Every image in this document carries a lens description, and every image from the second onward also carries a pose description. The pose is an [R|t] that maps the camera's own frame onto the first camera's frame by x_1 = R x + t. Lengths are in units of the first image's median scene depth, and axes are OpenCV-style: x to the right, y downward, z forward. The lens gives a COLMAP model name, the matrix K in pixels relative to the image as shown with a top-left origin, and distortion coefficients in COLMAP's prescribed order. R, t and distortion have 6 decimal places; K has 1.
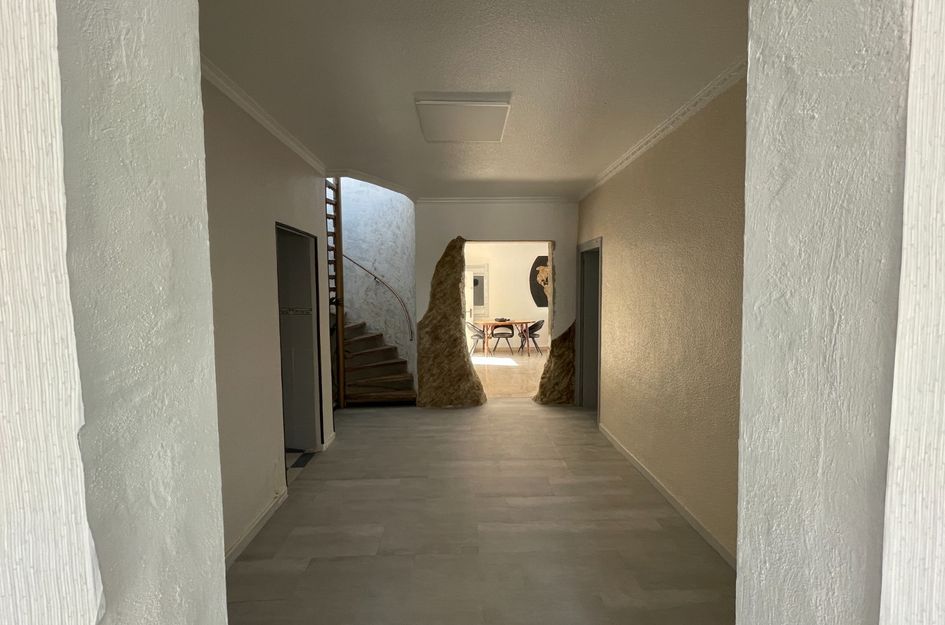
lens RADIAL K [[380.7, 0, 470.8], [0, 380.7, 309.9], [0, 0, 1]] dist [0.000517, -0.000260]
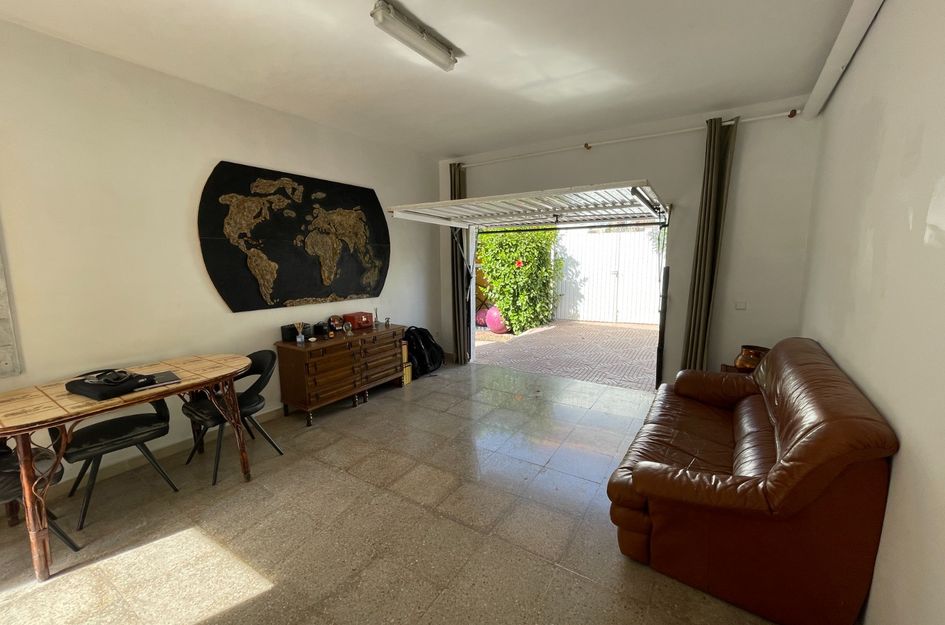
lens RADIAL K [[380.7, 0, 470.8], [0, 380.7, 309.9], [0, 0, 1]] dist [0.000517, -0.000260]
pose [[0.567292, -0.104101, 0.816910, 0.015335], [0.044043, 0.994394, 0.096133, -0.034164], [-0.822338, -0.018556, 0.568697, 0.628723]]
